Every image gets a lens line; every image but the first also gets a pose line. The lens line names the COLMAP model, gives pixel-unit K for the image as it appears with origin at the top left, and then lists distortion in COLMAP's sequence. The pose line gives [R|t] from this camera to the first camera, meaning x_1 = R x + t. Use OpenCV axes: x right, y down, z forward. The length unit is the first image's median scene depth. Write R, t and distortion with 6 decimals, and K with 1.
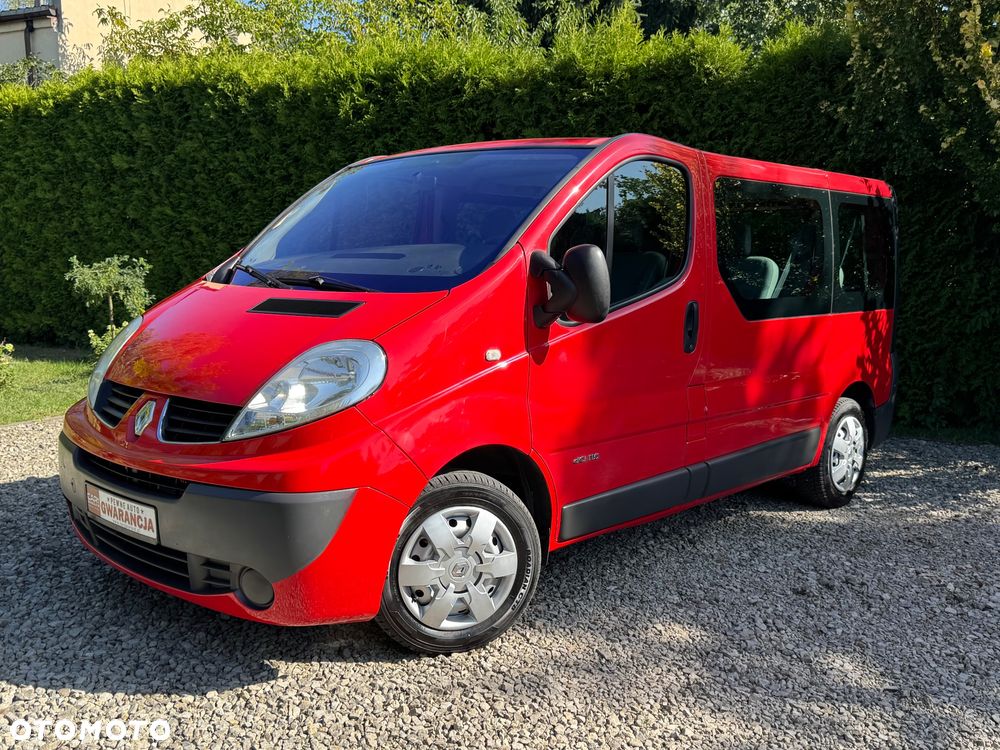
lens RADIAL K [[940.8, 0, 511.6], [0, 940.8, 379.3], [0, 0, 1]] dist [0.178940, -0.387797]
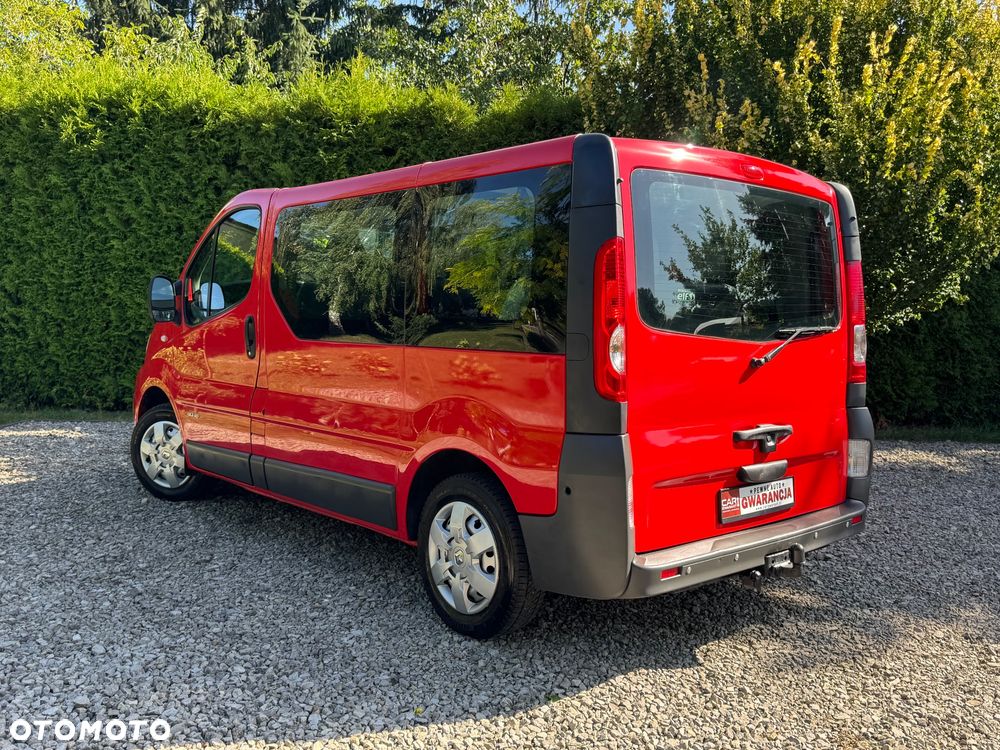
lens RADIAL K [[869.8, 0, 506.9], [0, 869.8, 375.3], [0, 0, 1]] dist [0.129481, -0.243620]
pose [[0.916025, -0.044823, 0.398609, -0.164359], [0.055856, 0.998309, -0.016100, -0.004665], [-0.397213, 0.037013, 0.916980, 0.037226]]
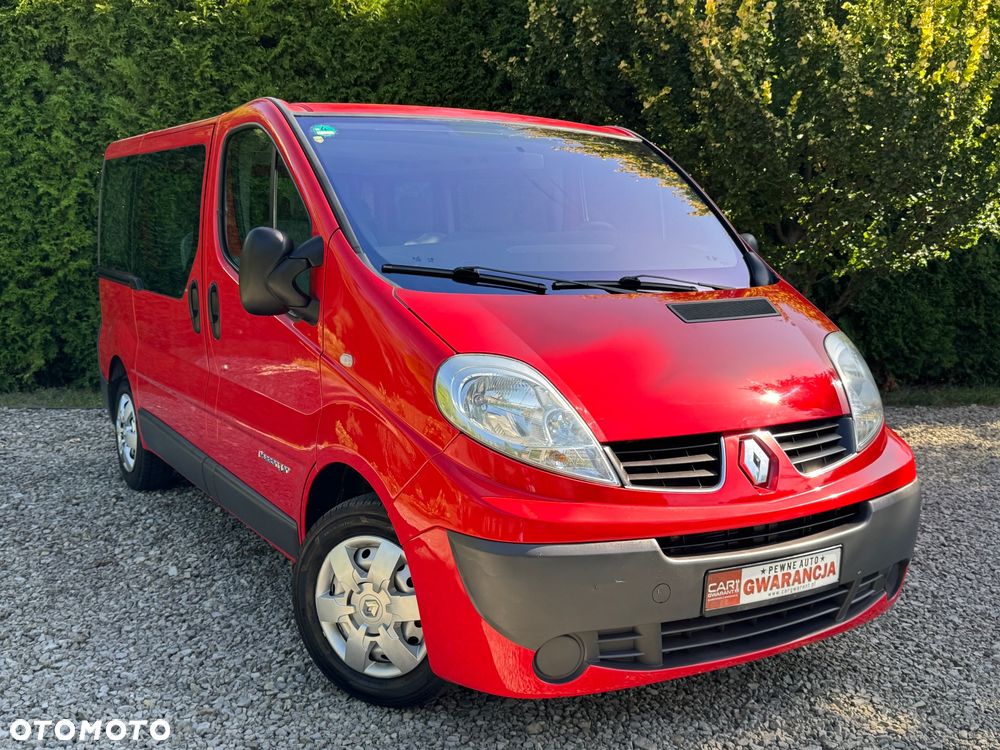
lens RADIAL K [[1027.8, 0, 501.7], [0, 1027.8, 380.4], [0, 0, 1]] dist [0.142844, -0.297986]
pose [[0.876461, -0.092822, 0.472442, -0.152131], [0.076155, 0.995615, 0.054332, -0.028275], [-0.475413, -0.011641, 0.879686, 0.115438]]
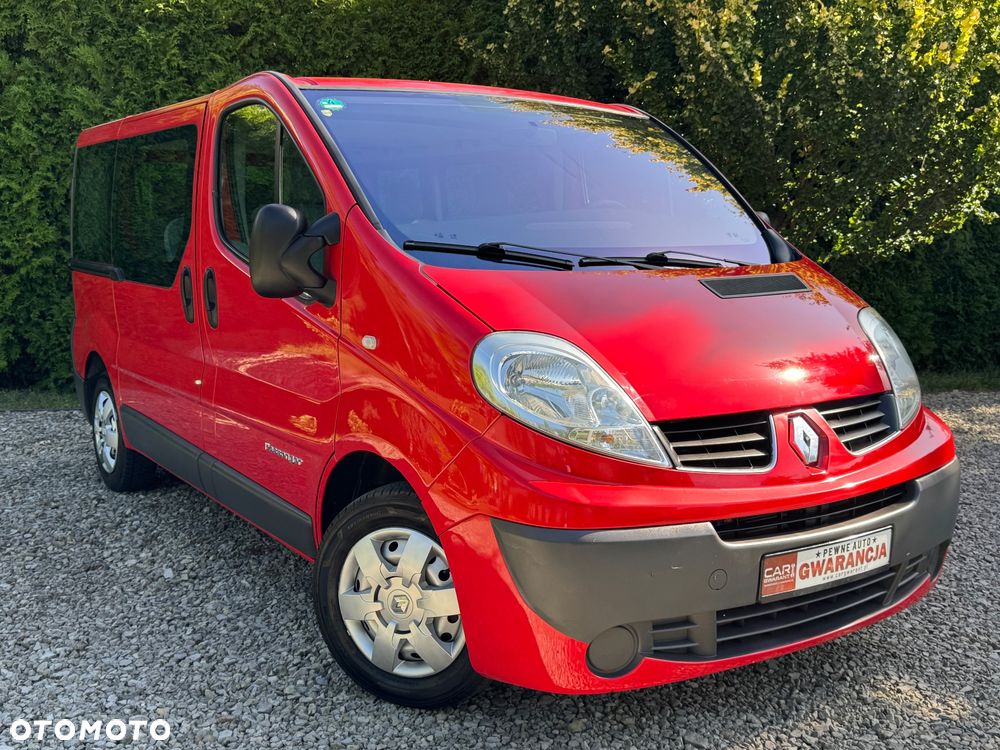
lens RADIAL K [[1029.4, 0, 497.8], [0, 1029.4, 376.4], [0, 0, 1]] dist [0.140811, -0.288517]
pose [[0.854532, -0.105580, 0.508555, -0.167171], [0.091056, 0.994411, 0.053446, -0.023005], [-0.511355, 0.000636, 0.859369, 0.143724]]
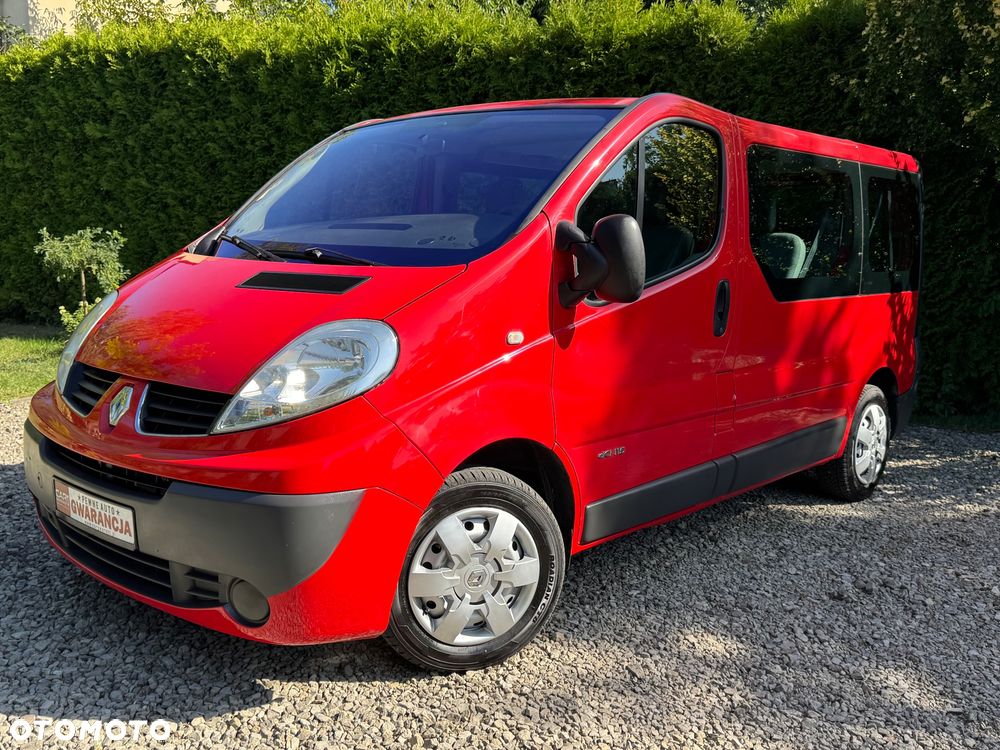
lens RADIAL K [[945.5, 0, 509.1], [0, 945.5, 374.0], [0, 0, 1]] dist [0.141746, -0.283343]
pose [[0.999755, 0.006835, 0.021036, -0.016653], [-0.007149, 0.999864, 0.014874, -0.001815], [-0.020931, -0.015020, 0.999668, 0.040924]]
